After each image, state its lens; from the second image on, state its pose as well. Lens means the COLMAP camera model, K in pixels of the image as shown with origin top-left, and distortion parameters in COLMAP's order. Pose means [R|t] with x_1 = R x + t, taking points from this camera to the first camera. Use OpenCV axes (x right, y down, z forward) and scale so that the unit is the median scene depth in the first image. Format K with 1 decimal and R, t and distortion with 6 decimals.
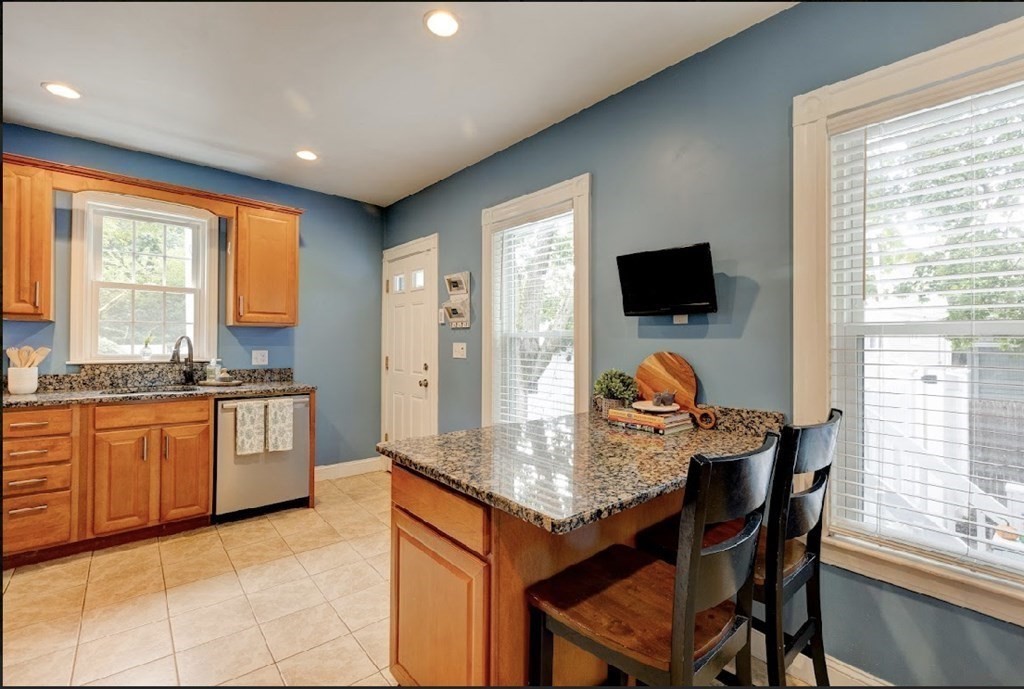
lens RADIAL K [[454.2, 0, 520.7], [0, 454.2, 341.0], [0, 0, 1]] dist [-0.003259, -0.000110]
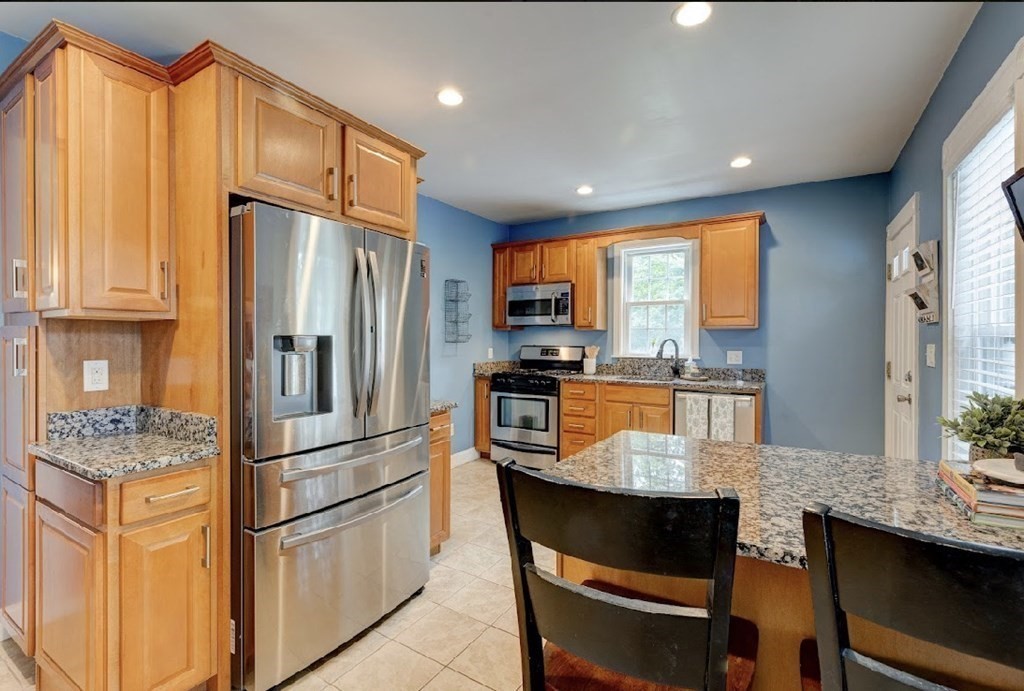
lens RADIAL K [[454.2, 0, 514.7], [0, 454.2, 345.4], [0, 0, 1]] dist [-0.003259, -0.000110]
pose [[0.303570, 0.003658, -0.952802, 0.359205], [0.002873, 0.999985, 0.004755, 0.000171], [0.952805, -0.004181, 0.303555, 0.195493]]
